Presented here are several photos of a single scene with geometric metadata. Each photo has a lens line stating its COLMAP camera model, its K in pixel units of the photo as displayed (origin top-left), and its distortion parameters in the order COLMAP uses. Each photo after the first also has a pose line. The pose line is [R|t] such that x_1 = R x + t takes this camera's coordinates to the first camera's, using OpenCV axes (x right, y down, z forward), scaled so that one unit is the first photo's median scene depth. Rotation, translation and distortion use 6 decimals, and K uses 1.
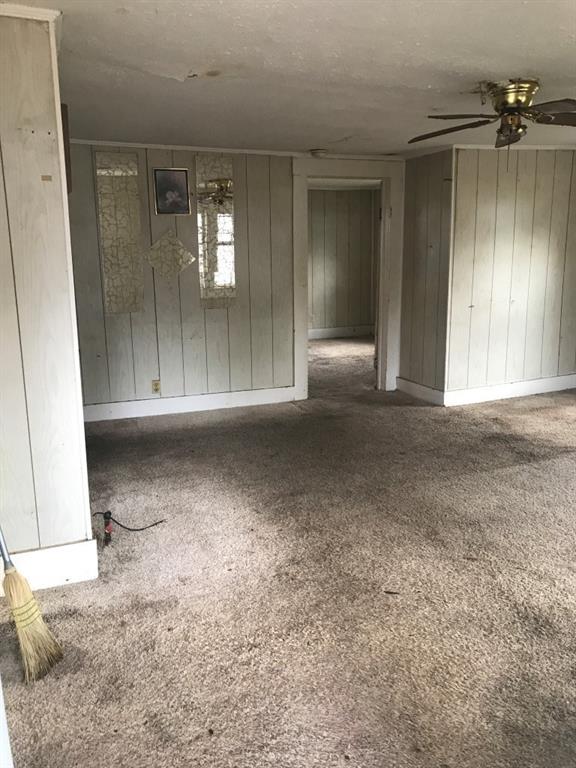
lens RADIAL K [[635.2, 0, 289.5], [0, 635.2, 380.0], [0, 0, 1]] dist [0.027392, -0.057436]
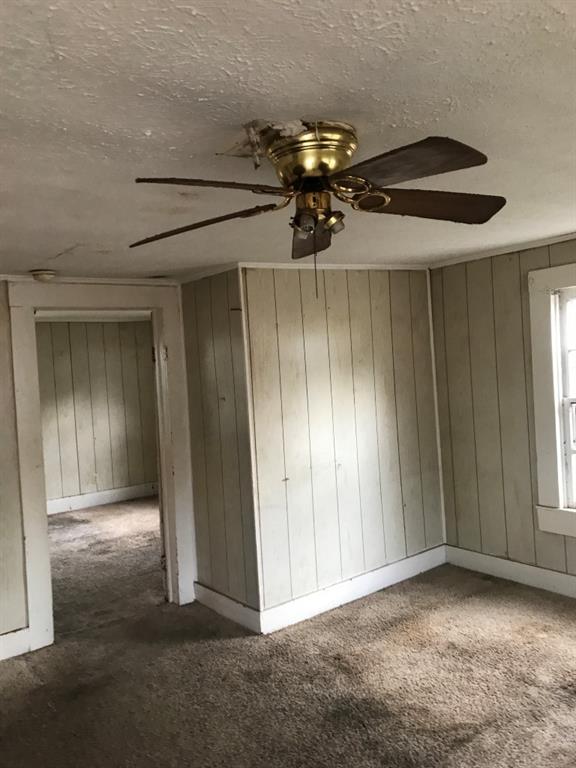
lens RADIAL K [[635.2, 0, 289.5], [0, 635.2, 380.0], [0, 0, 1]] dist [0.027392, -0.057436]
pose [[0.960418, -0.051238, 0.273811, 0.102669], [0.102049, 0.979321, -0.174687, -0.101218], [-0.259199, 0.195714, 0.945786, 0.310789]]
